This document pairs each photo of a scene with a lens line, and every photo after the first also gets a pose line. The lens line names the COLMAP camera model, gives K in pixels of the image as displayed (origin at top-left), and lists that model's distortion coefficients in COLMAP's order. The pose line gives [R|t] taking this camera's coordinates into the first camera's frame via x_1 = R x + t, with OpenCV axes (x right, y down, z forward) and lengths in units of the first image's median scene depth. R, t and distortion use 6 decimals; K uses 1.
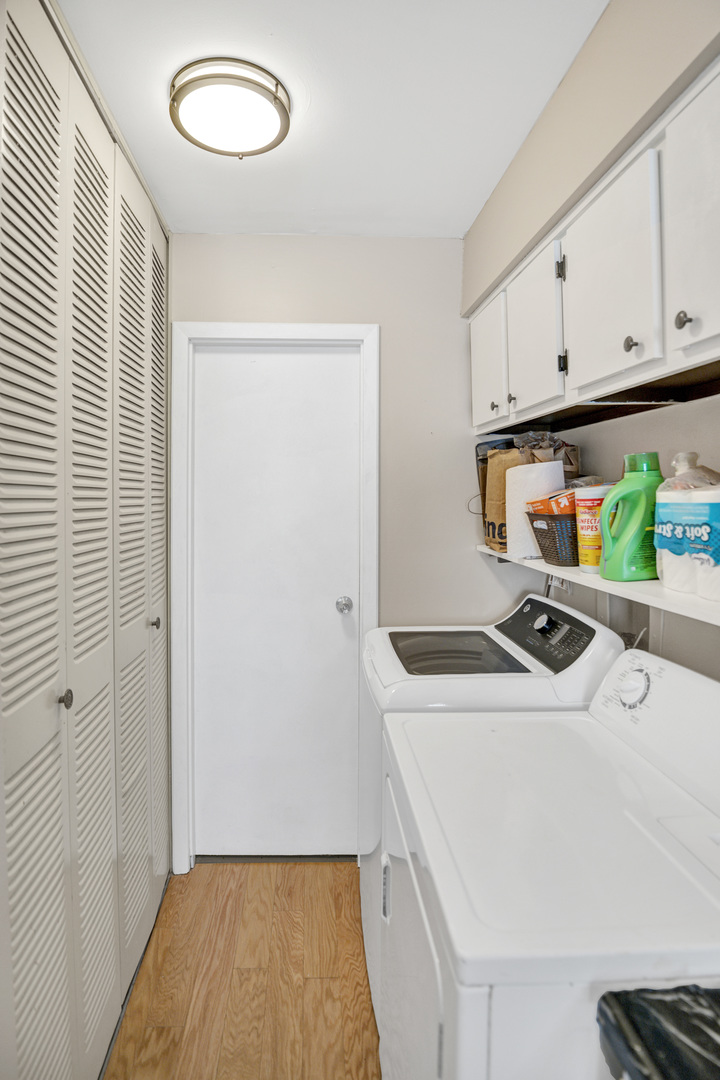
lens RADIAL K [[545.5, 0, 358.1], [0, 545.5, 508.5], [0, 0, 1]] dist [-0.037125, -0.000593]
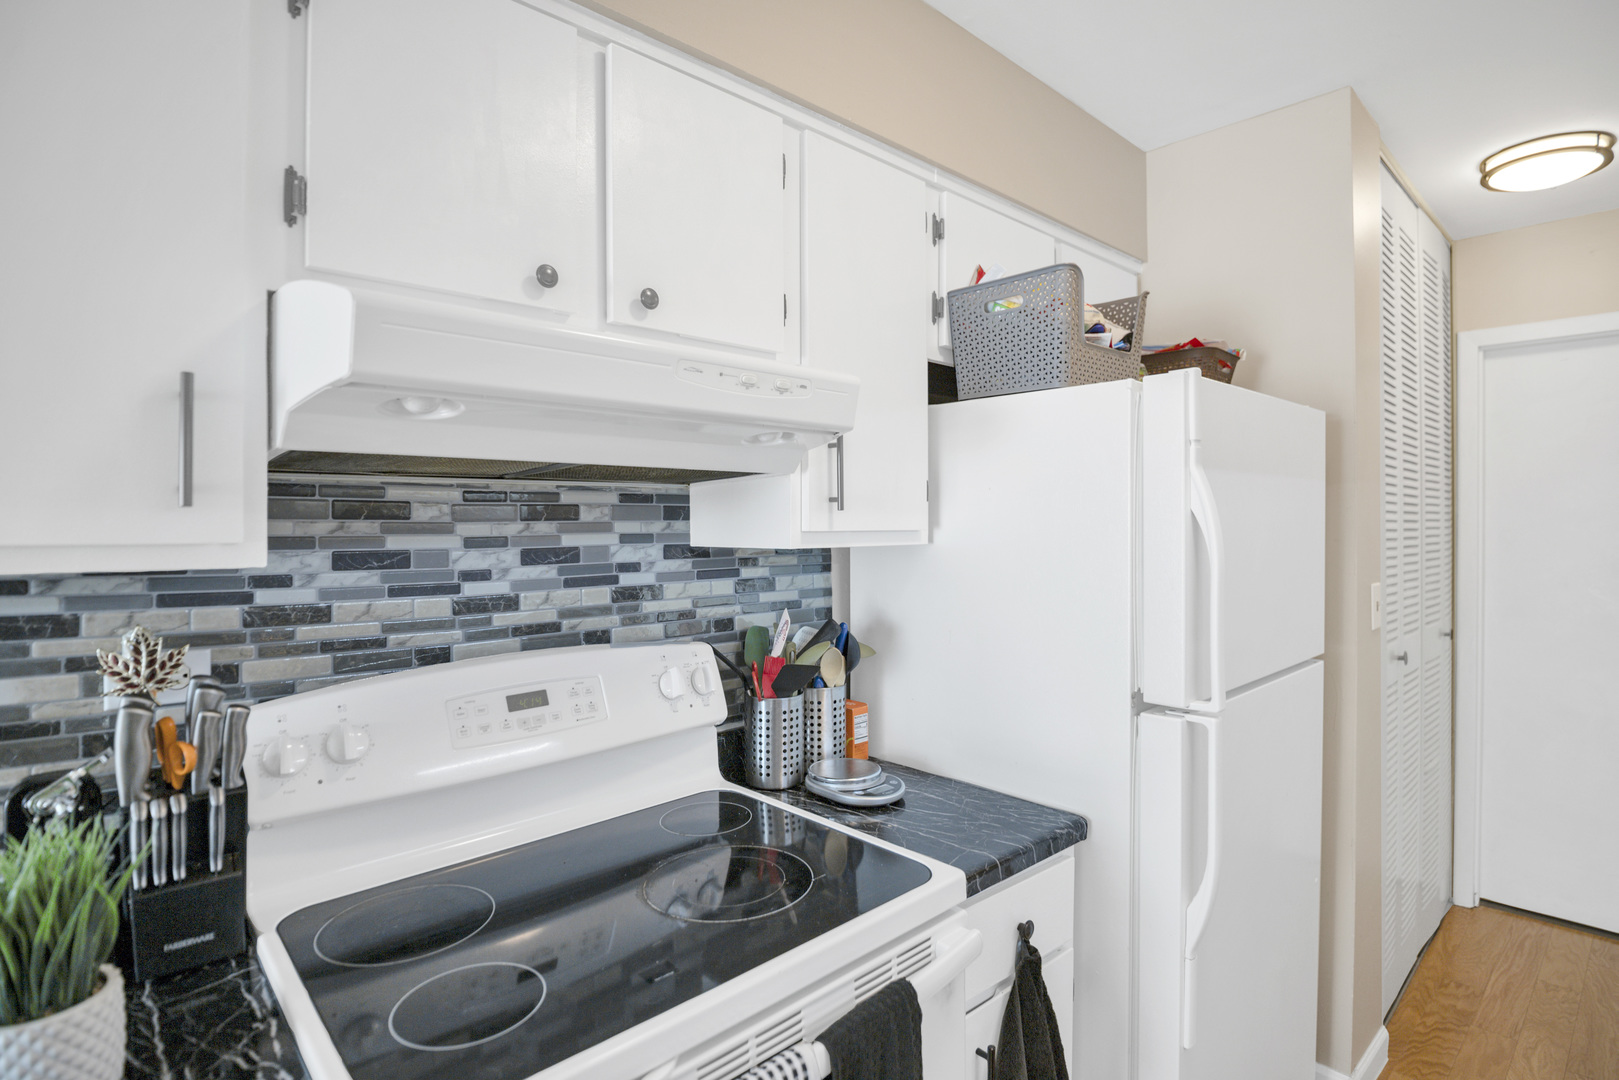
lens RADIAL K [[838.9, 0, 818.1], [0, 838.9, 526.6], [0, 0, 1]] dist [-0.025785, -0.000922]
pose [[0.623043, -0.002079, -0.782184, 0.109218], [-0.009093, 0.999910, -0.009900, 0.032197], [0.782134, 0.013281, 0.622968, -0.911599]]
